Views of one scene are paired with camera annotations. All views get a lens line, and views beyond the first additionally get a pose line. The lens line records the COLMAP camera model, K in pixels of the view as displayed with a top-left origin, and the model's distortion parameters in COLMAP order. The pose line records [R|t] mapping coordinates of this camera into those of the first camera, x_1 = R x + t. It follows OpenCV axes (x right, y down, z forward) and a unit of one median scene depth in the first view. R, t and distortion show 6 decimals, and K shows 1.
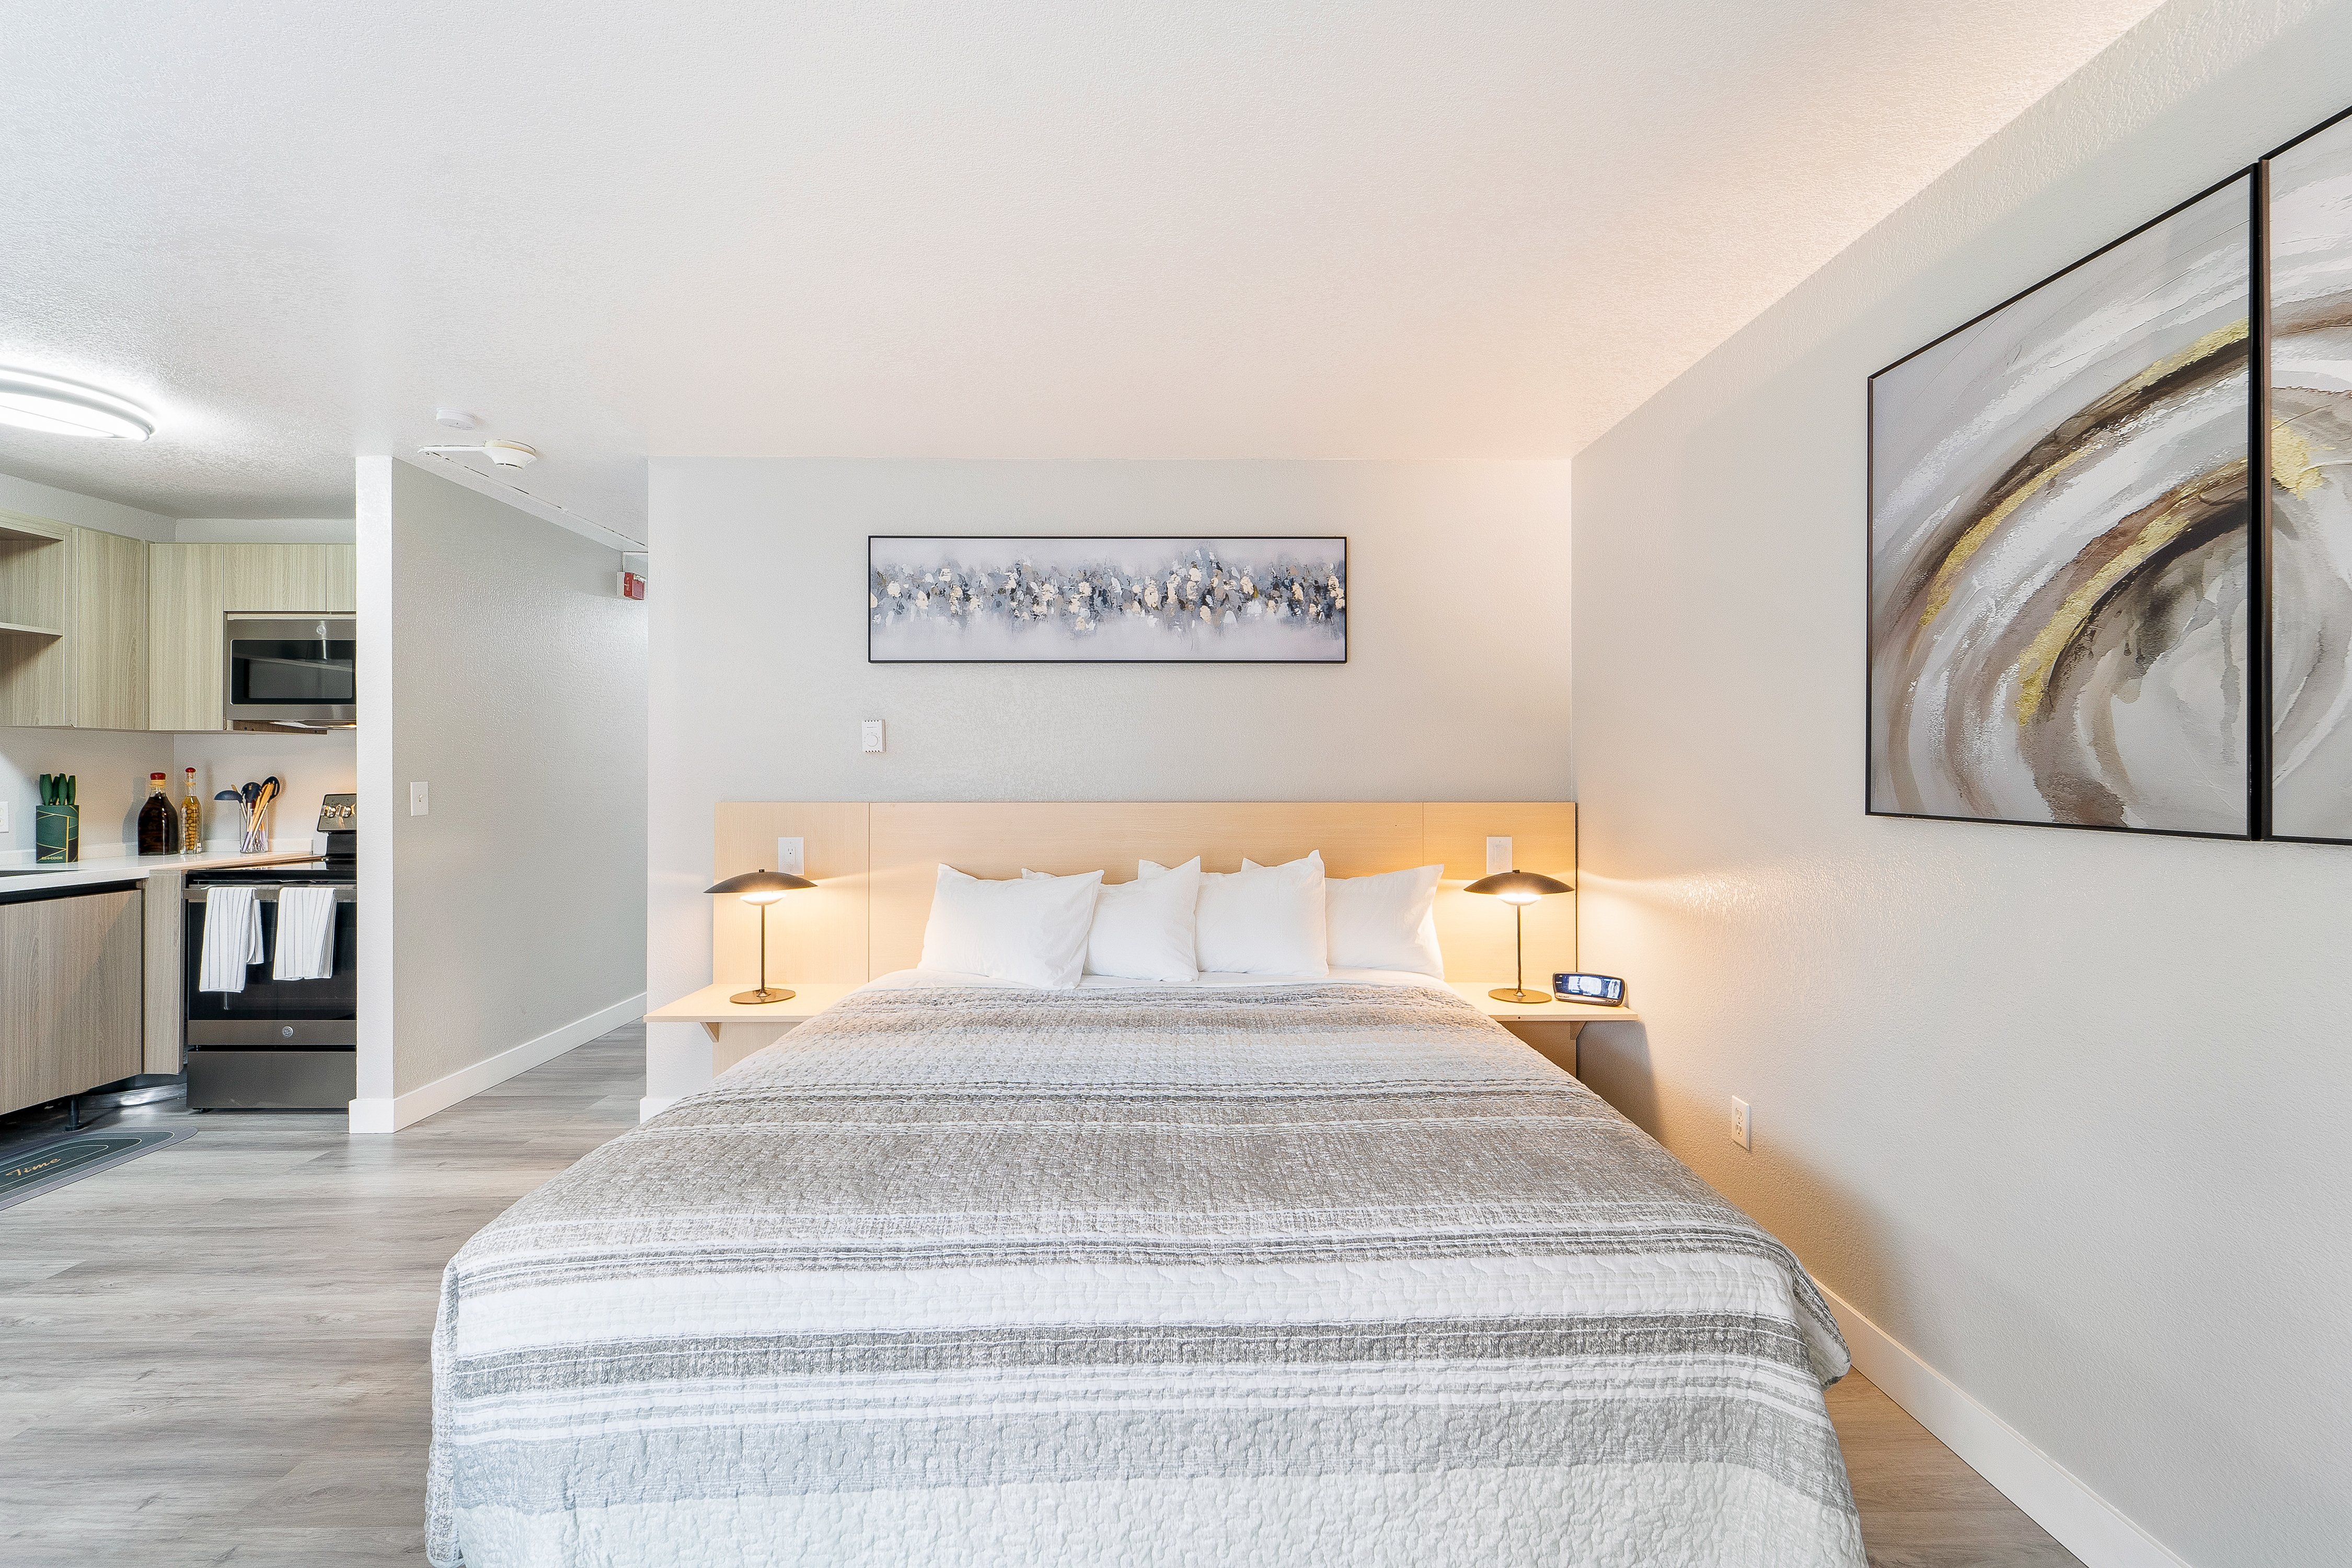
lens RADIAL K [[952.4, 0, 1177.3], [0, 952.4, 771.5], [0, 0, 1]] dist [0.003981, -0.001910]
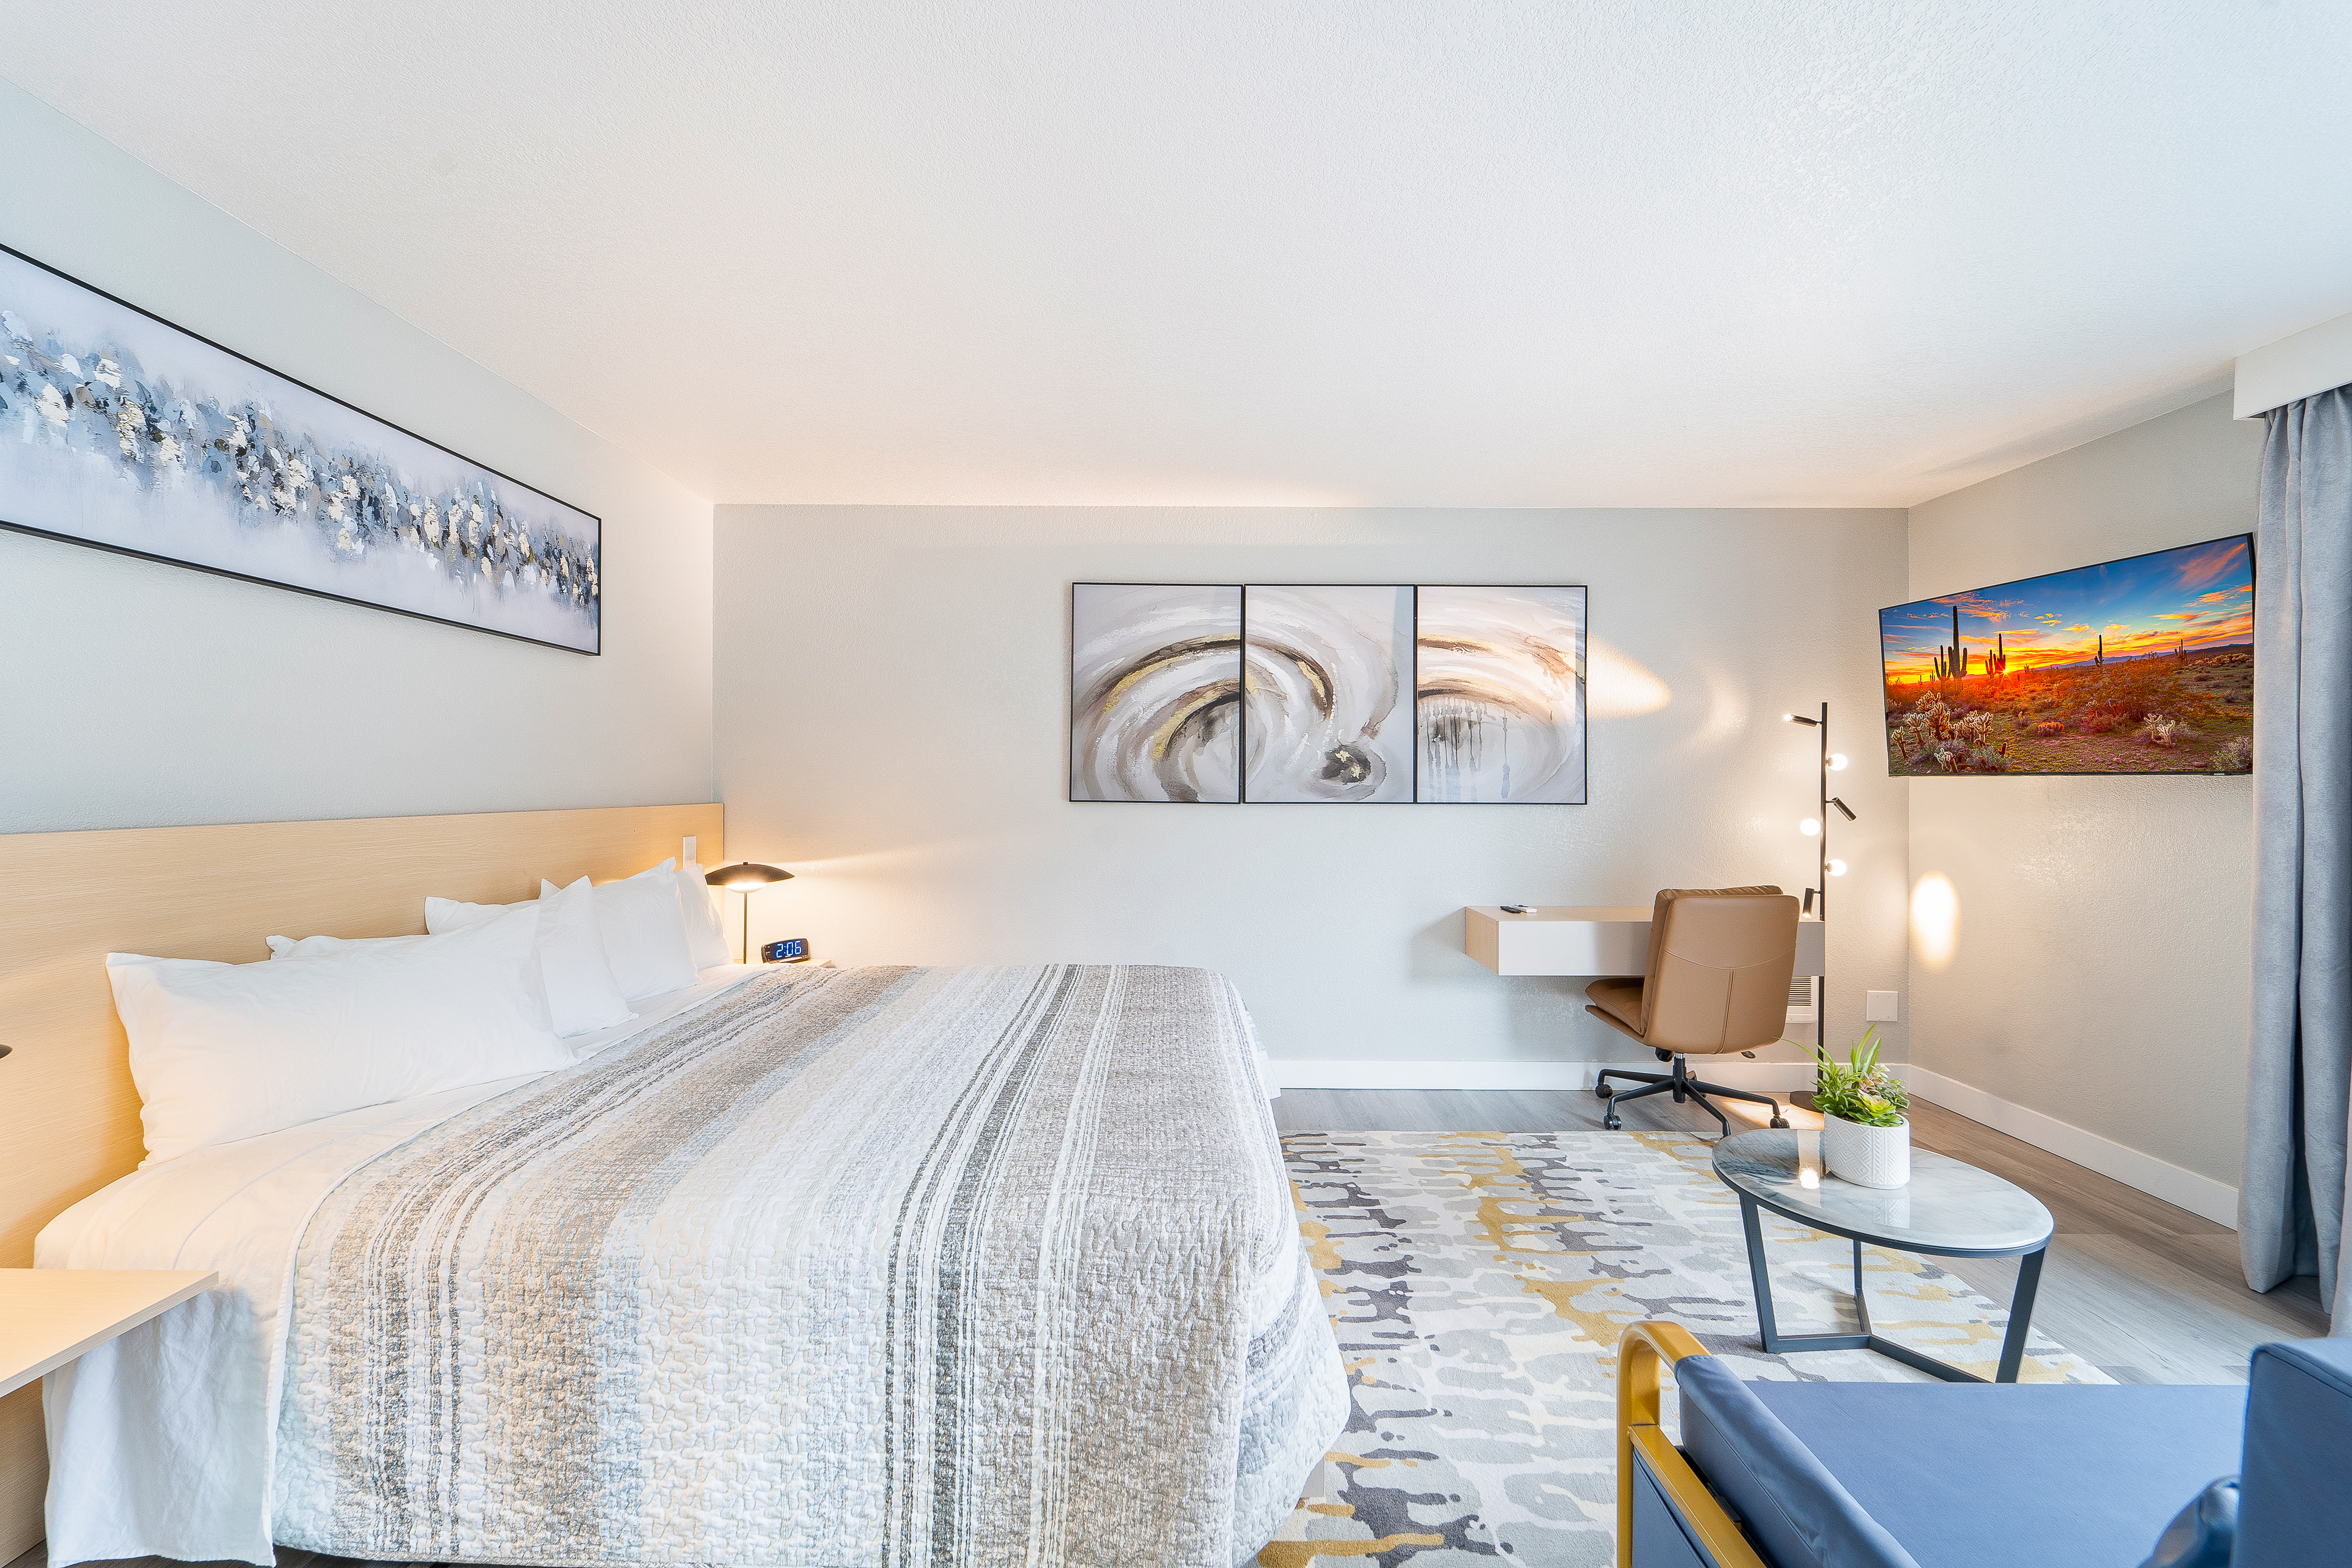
lens RADIAL K [[952.4, 0, 1142.3], [0, 952.4, 798.6], [0, 0, 1]] dist [0.003981, -0.001910]
pose [[0.041056, -0.017712, 0.999000, -0.755932], [-0.011416, 0.999769, 0.018194, 0.000745], [-0.999092, -0.012151, 0.040845, 0.457648]]
